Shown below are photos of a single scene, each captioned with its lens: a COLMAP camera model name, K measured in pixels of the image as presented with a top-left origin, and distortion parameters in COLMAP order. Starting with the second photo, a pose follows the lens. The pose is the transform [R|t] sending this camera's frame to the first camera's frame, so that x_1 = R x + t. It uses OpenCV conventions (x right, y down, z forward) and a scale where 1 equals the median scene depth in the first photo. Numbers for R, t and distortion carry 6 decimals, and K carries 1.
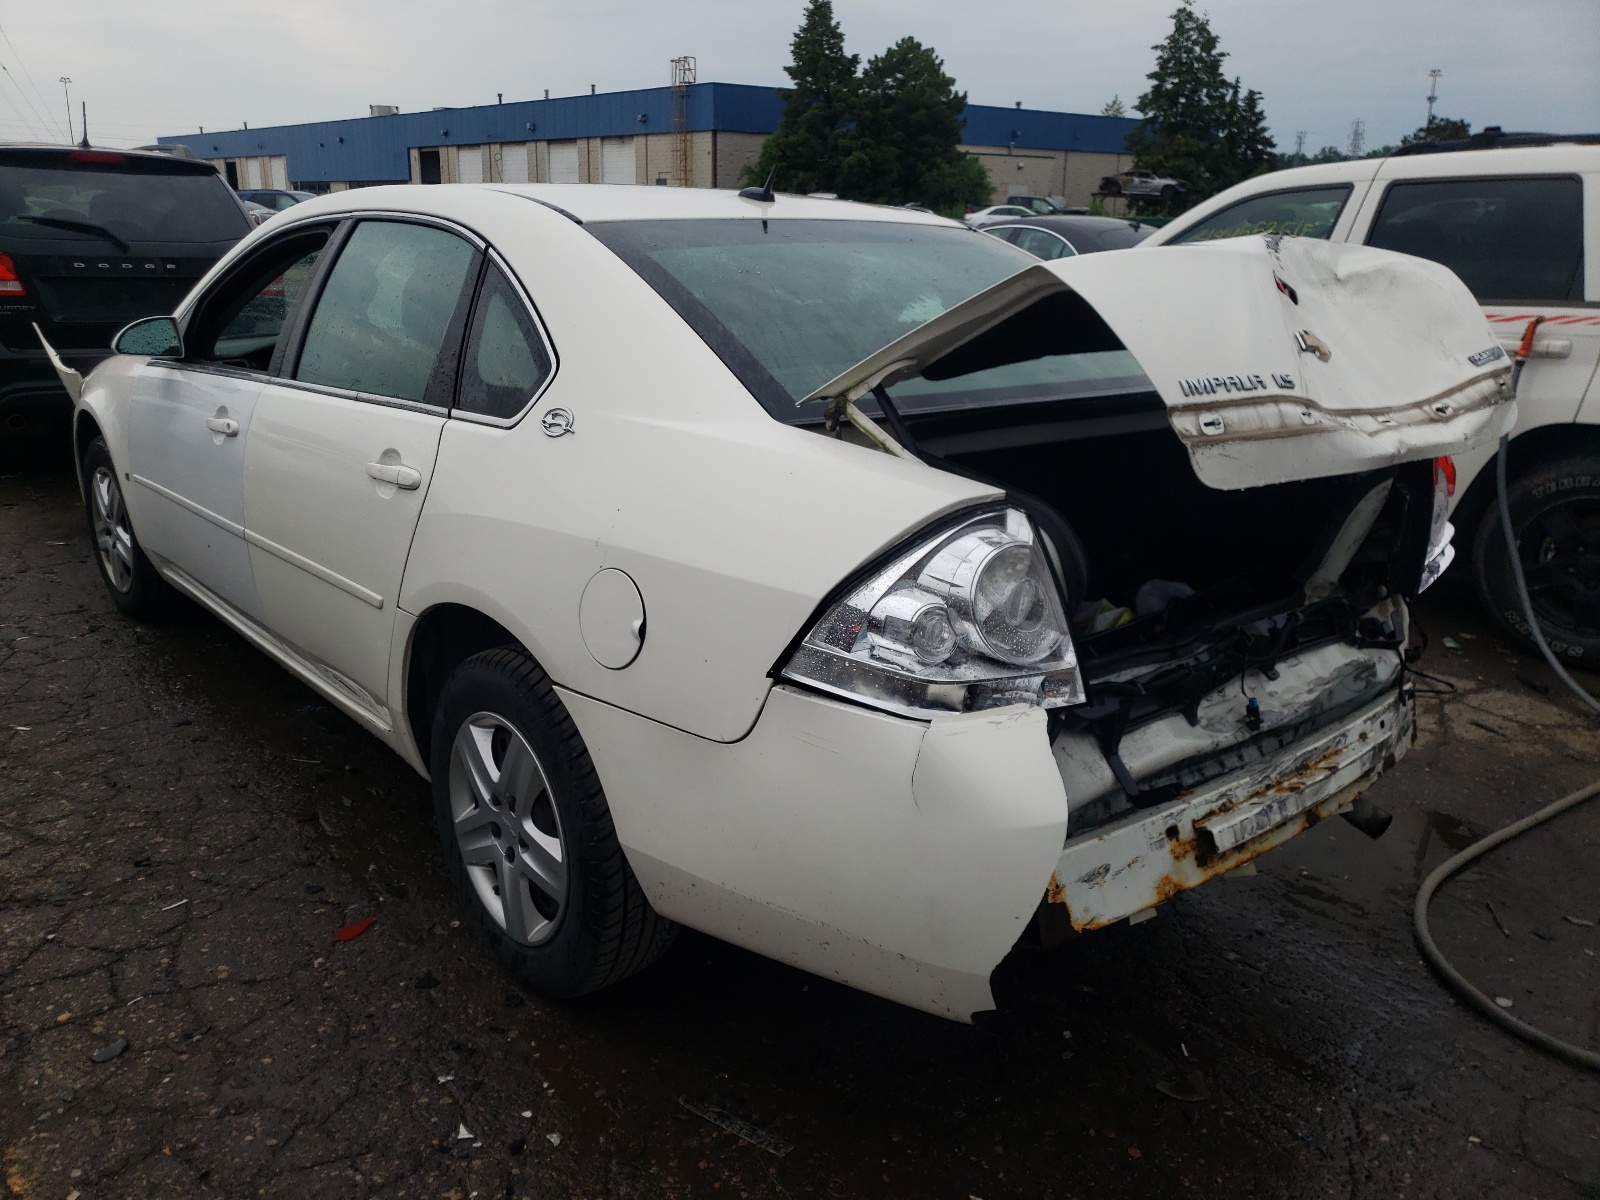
lens RADIAL K [[1183.3, 0, 777.4], [0, 1183.3, 595.7], [0, 0, 1]] dist [0.049623, -0.003398]
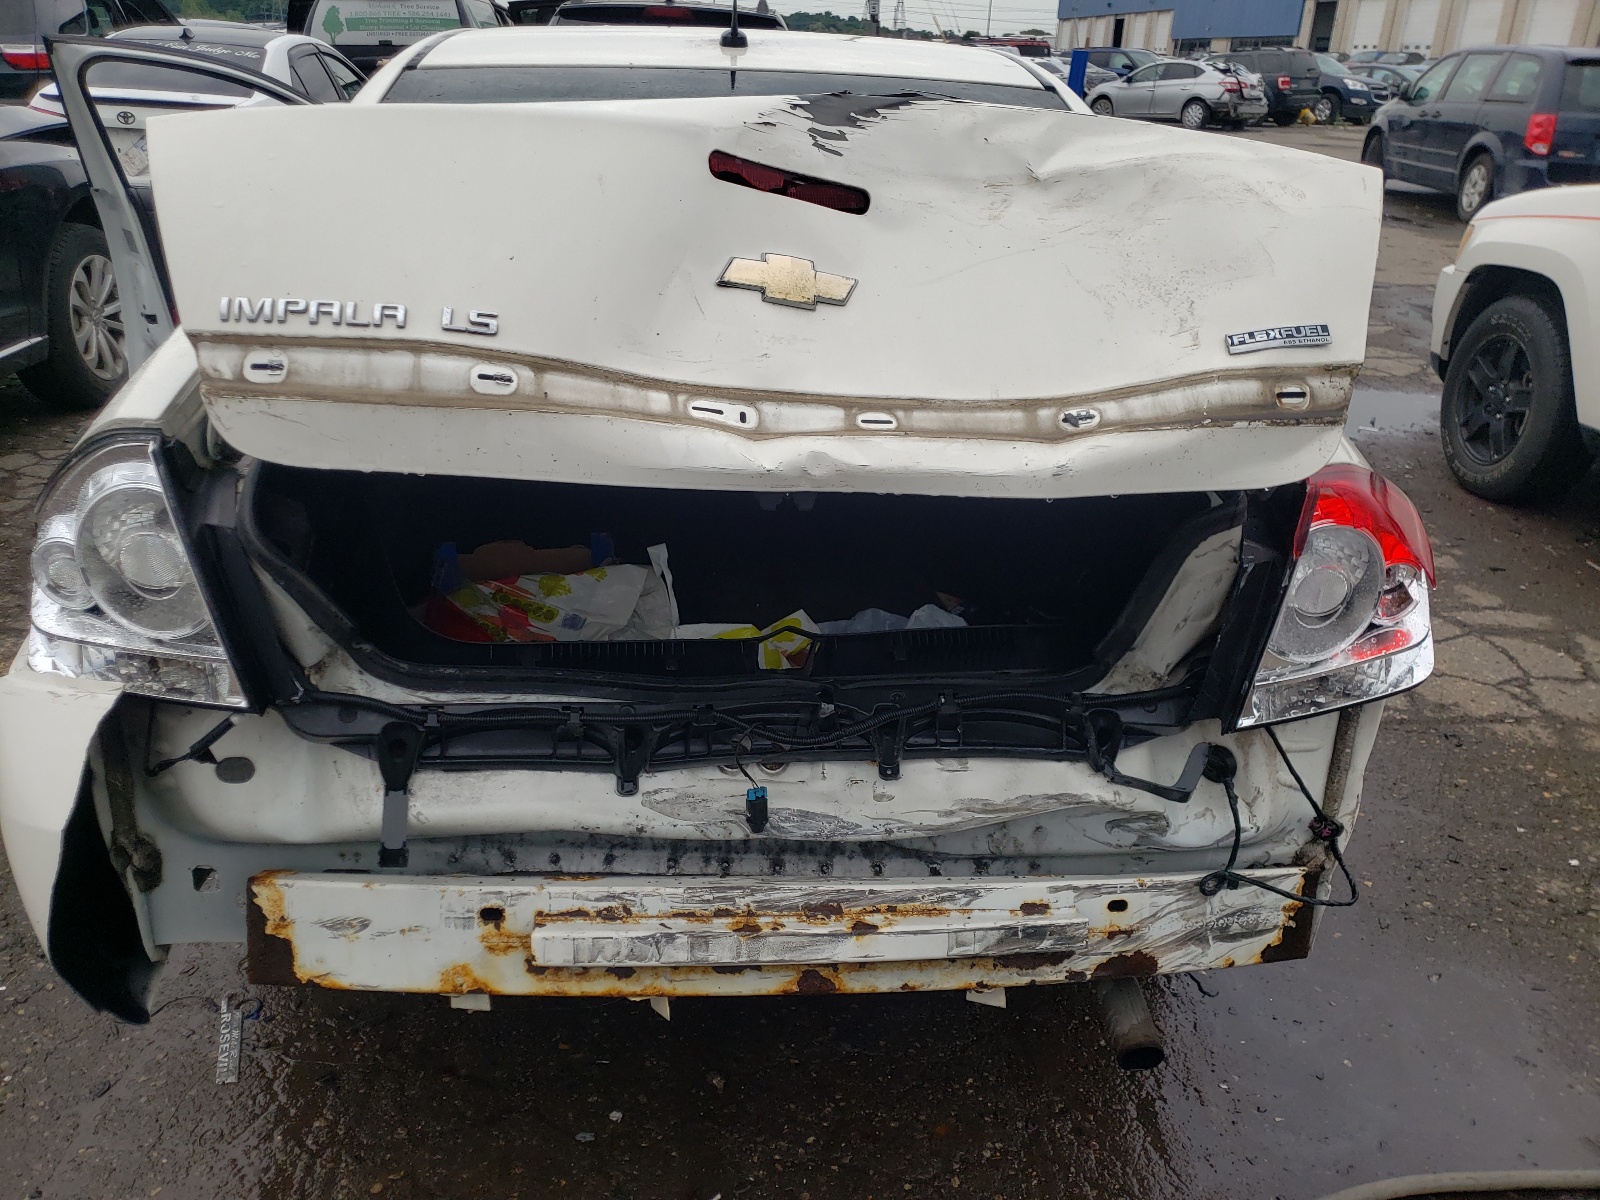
lens RADIAL K [[1183.3, 0, 777.4], [0, 1183.3, 595.7], [0, 0, 1]] dist [0.049623, -0.003398]
pose [[0.812040, 0.240033, -0.531954, 0.787208], [-0.185101, 0.970371, 0.155298, -0.139310], [0.553470, -0.027643, 0.832411, 0.456715]]
